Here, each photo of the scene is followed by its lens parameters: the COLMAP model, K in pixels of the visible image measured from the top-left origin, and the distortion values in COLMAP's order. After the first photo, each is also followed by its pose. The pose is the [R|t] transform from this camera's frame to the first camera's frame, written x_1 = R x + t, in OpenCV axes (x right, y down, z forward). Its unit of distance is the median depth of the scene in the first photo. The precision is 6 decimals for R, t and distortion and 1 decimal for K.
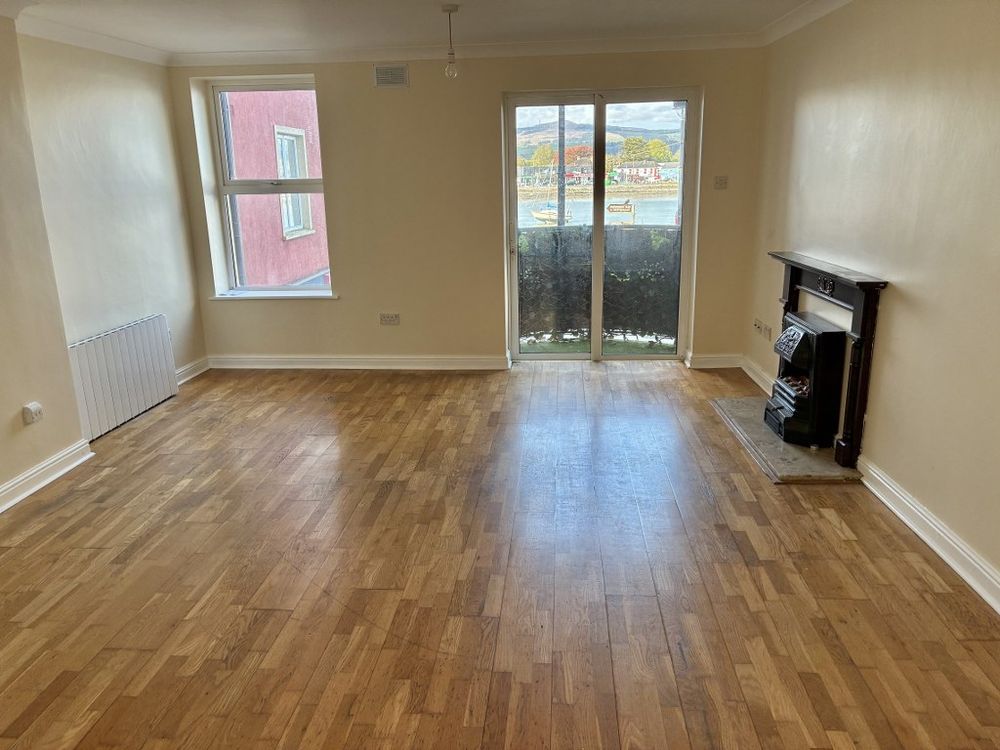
lens RADIAL K [[768.5, 0, 500.7], [0, 768.5, 375.8], [0, 0, 1]] dist [0.035394, -0.010787]
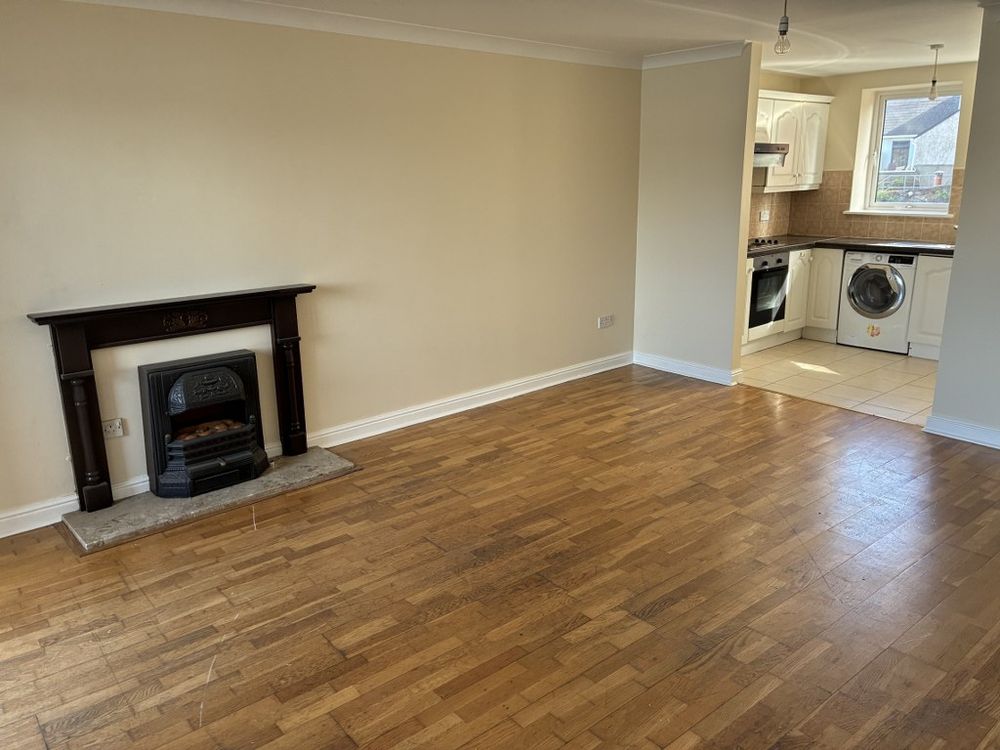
lens RADIAL K [[768.5, 0, 501.2], [0, 768.5, 372.4], [0, 0, 1]] dist [0.035394, -0.010787]
pose [[-0.705516, -0.148536, 0.692954, -0.628022], [0.211430, 0.889146, 0.405853, -0.461128], [-0.676421, 0.432847, -0.595902, 1.727695]]
